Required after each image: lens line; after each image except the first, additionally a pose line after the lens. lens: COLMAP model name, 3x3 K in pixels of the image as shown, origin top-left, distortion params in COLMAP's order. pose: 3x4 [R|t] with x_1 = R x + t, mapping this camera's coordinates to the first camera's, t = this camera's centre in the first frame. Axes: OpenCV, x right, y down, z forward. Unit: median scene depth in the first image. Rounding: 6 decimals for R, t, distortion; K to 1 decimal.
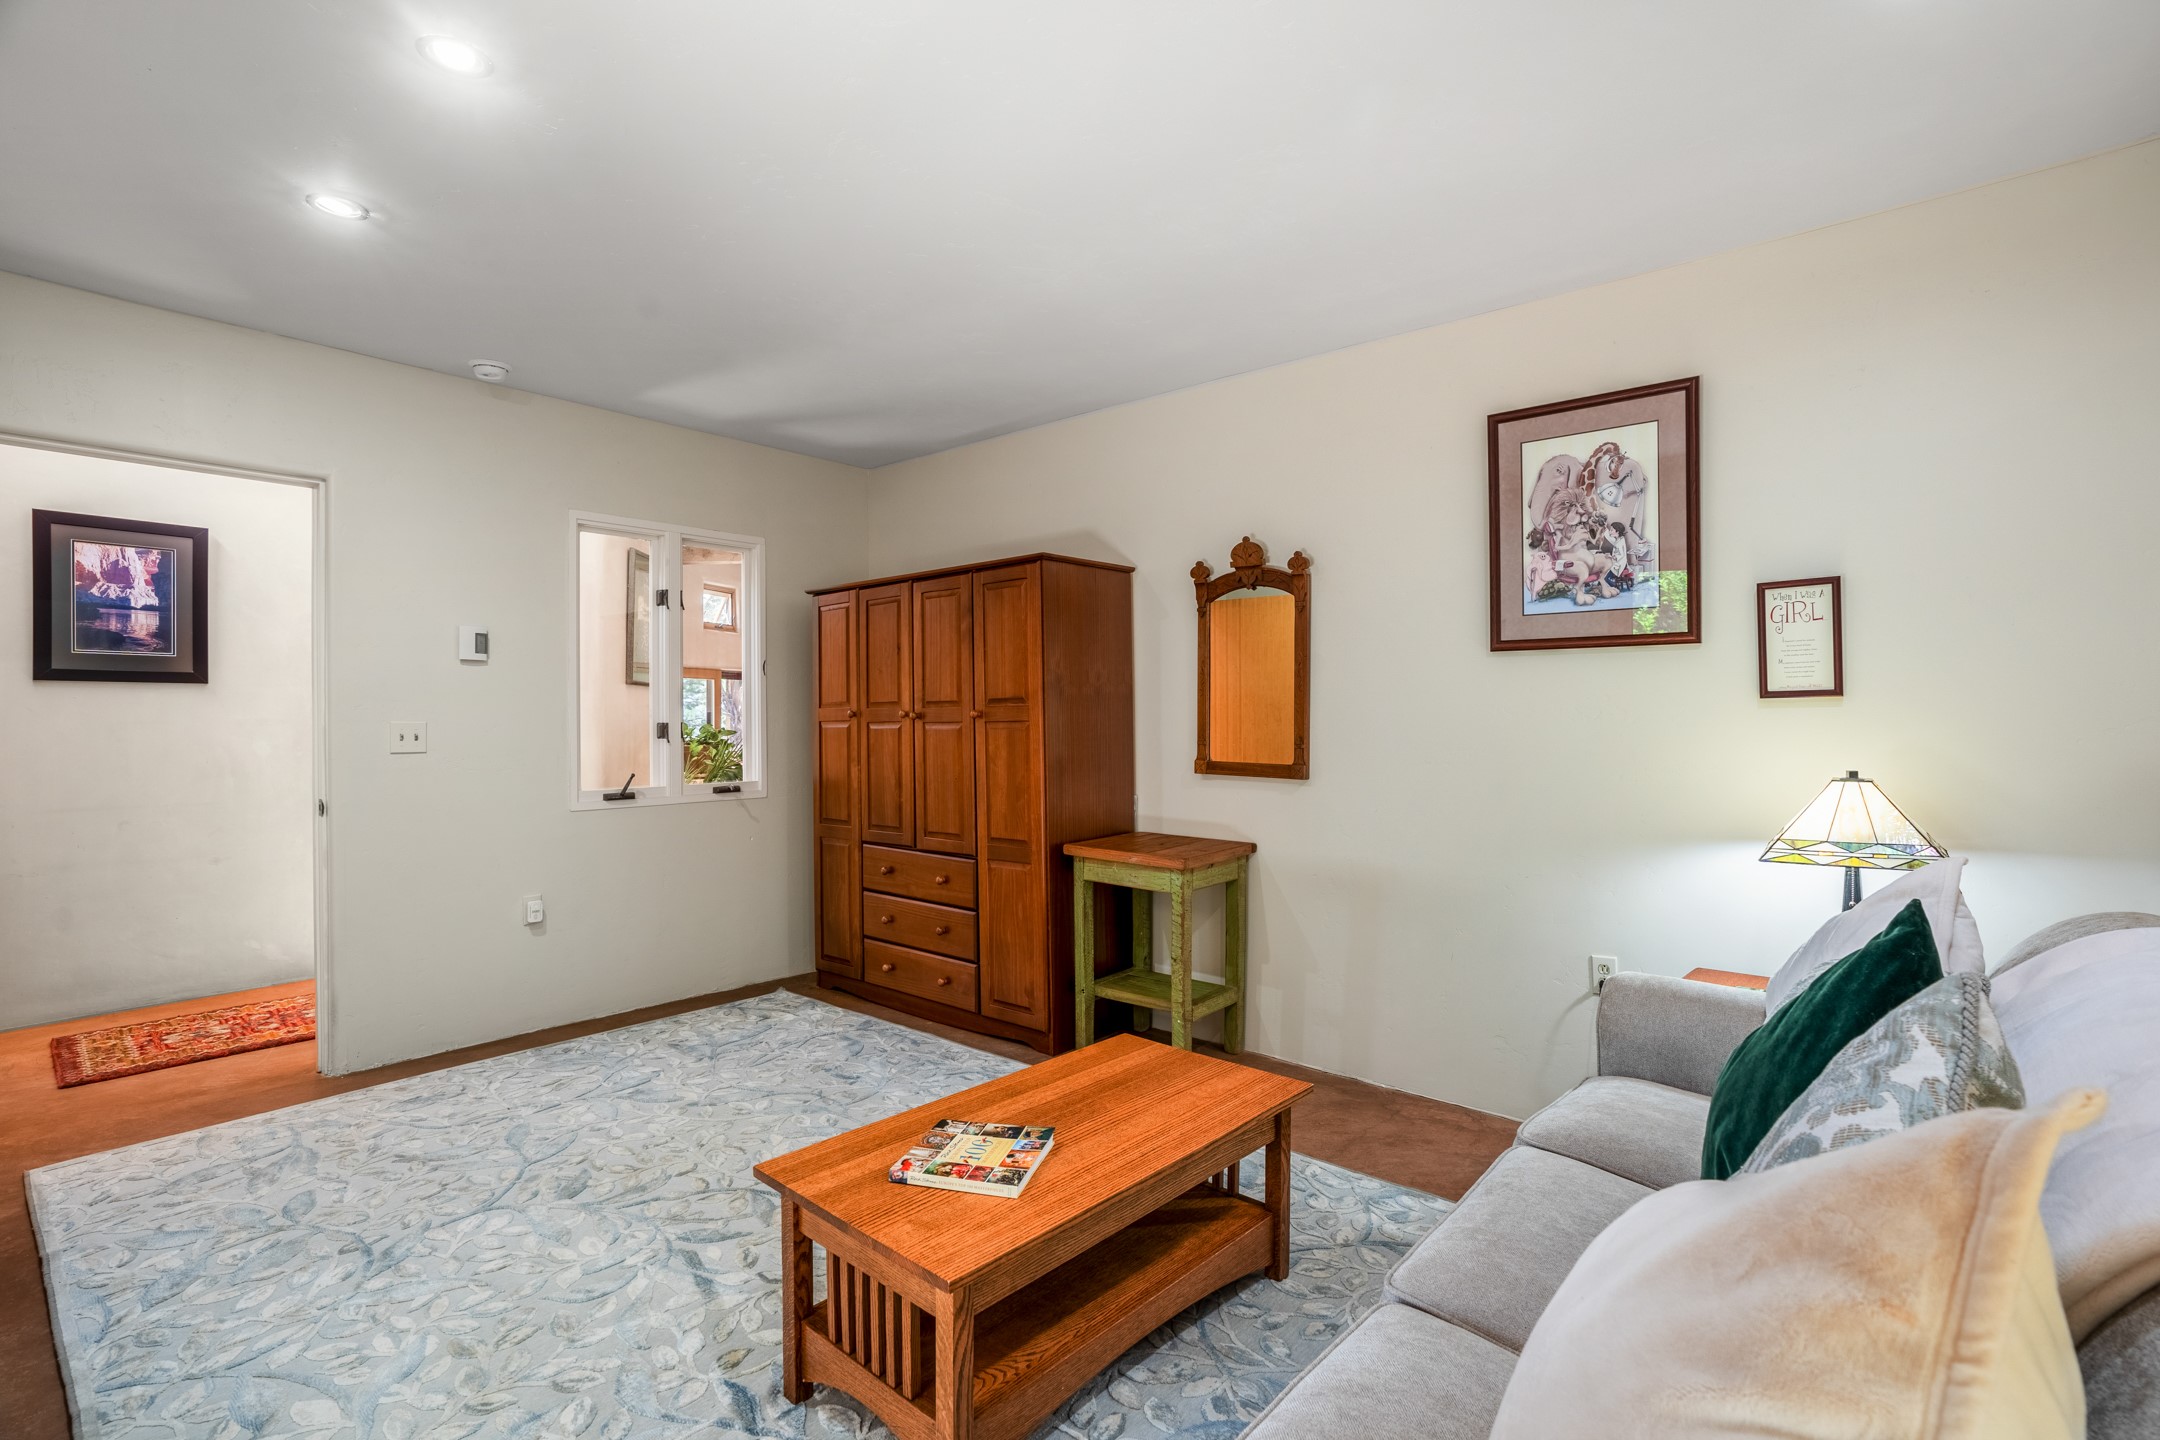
lens RADIAL K [[993.7, 0, 1081.0], [0, 993.7, 719.4], [0, 0, 1]] dist [0.002408, 0.004299]
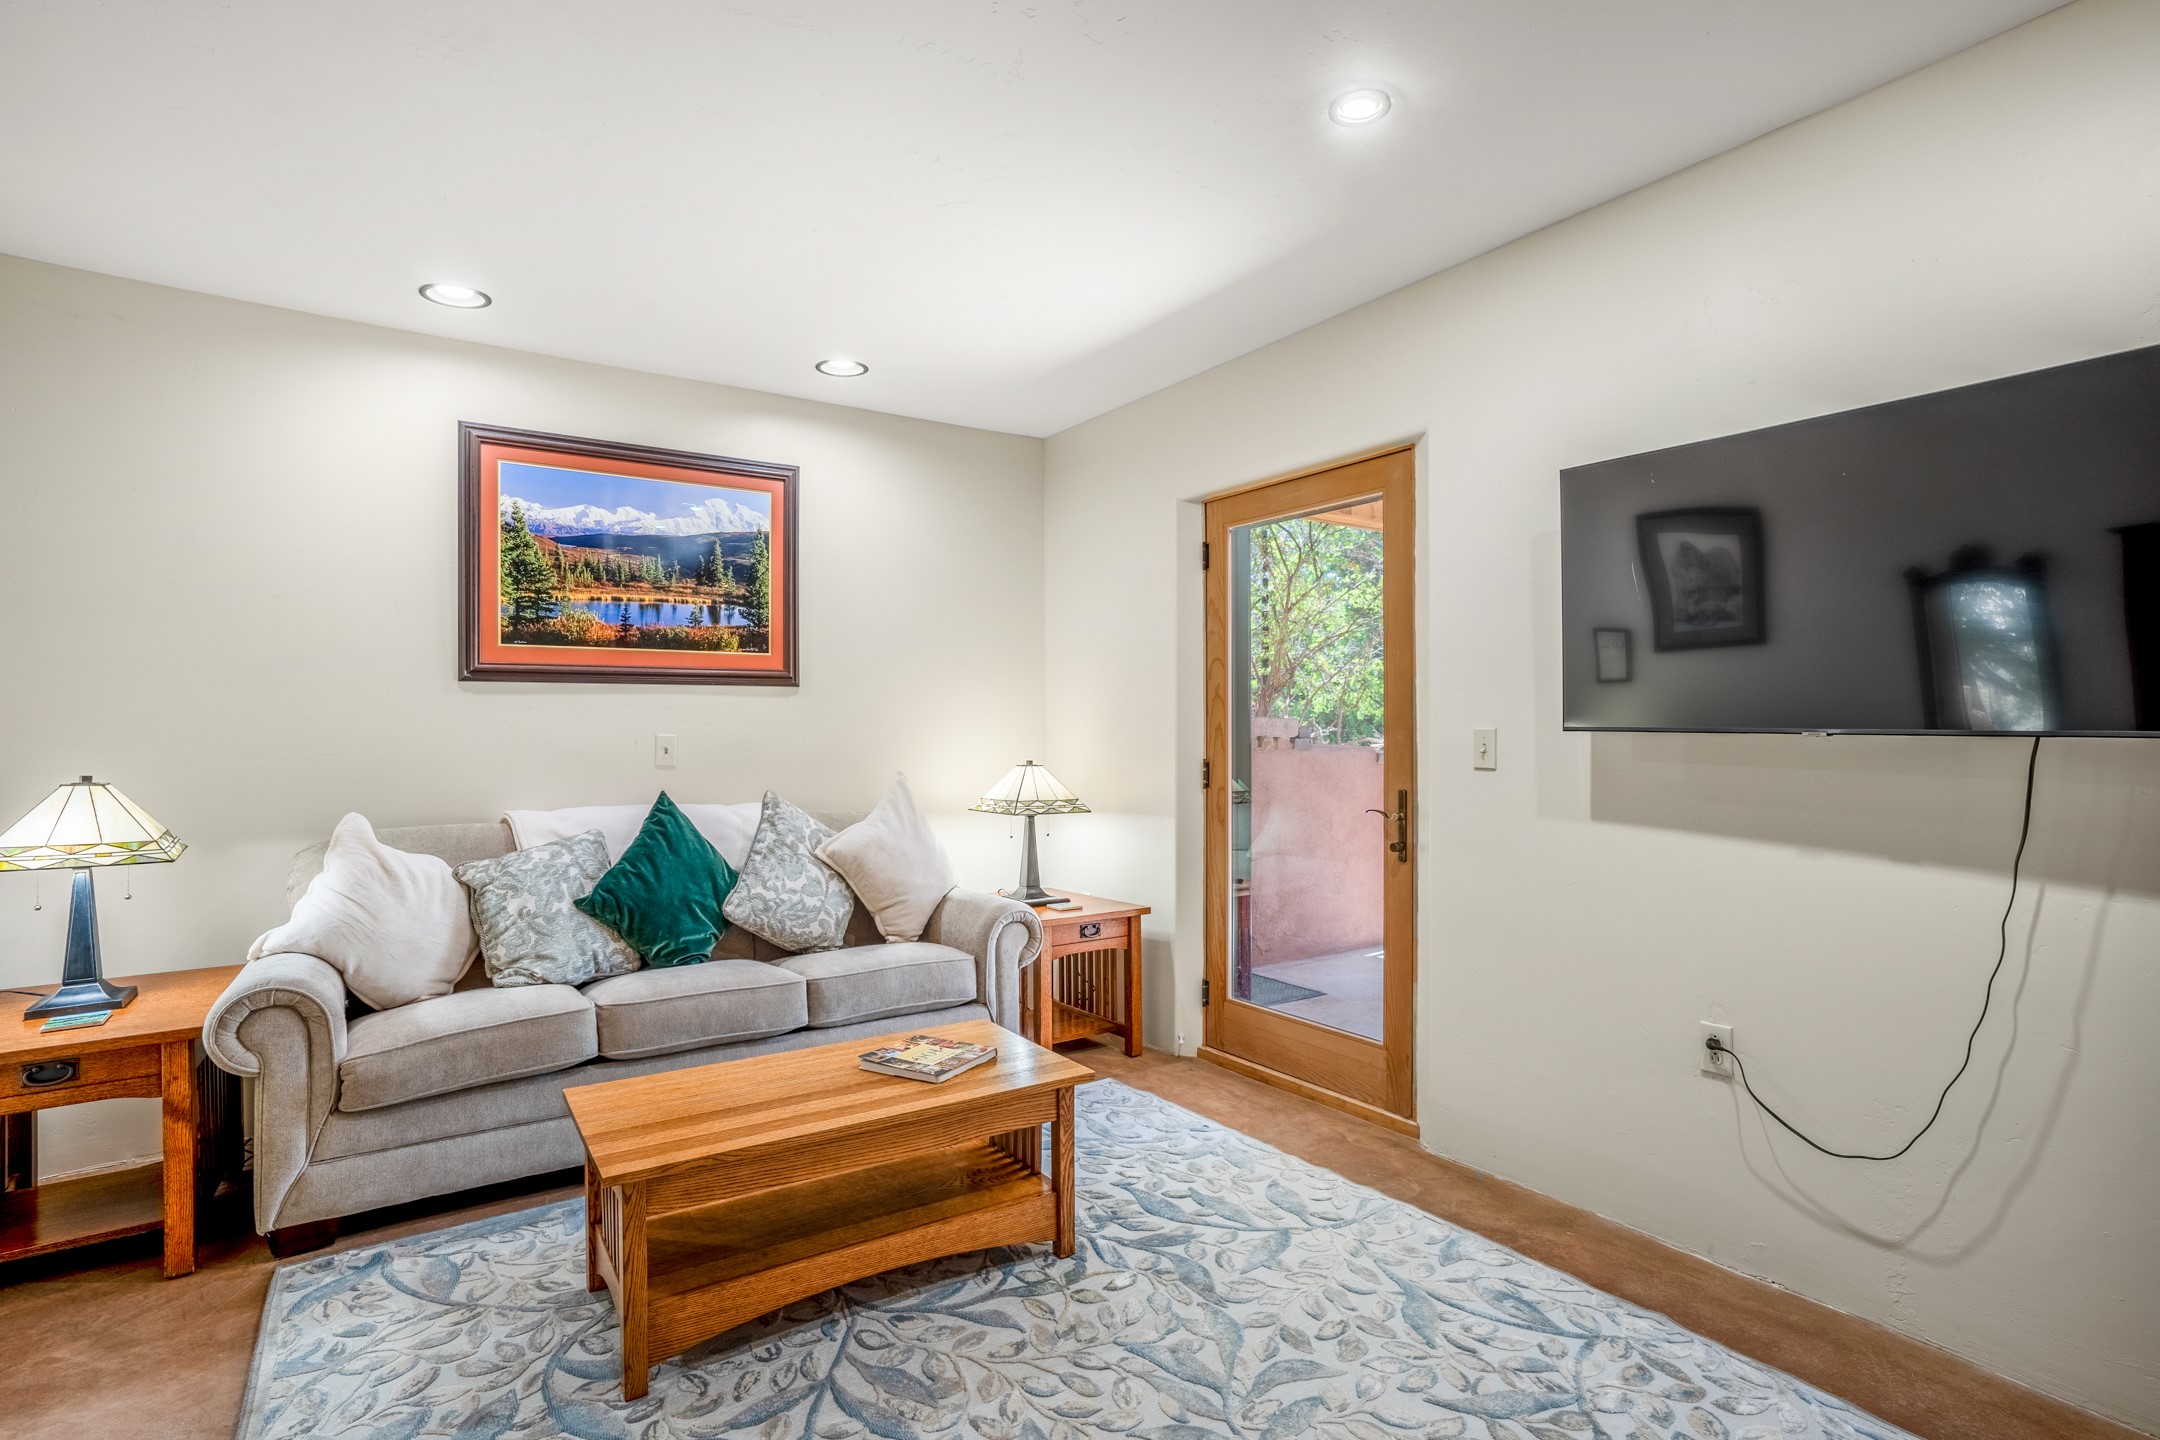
lens RADIAL K [[1053.5, 0, 1080.5], [0, 1053.5, 724.5], [0, 0, 1]] dist [-0.000291, -0.000013]
pose [[-0.966071, 0.005928, 0.258209, -0.643172], [0.004378, 0.999969, -0.006577, 0.012318], [-0.258240, -0.005223, -0.966067, 2.237737]]
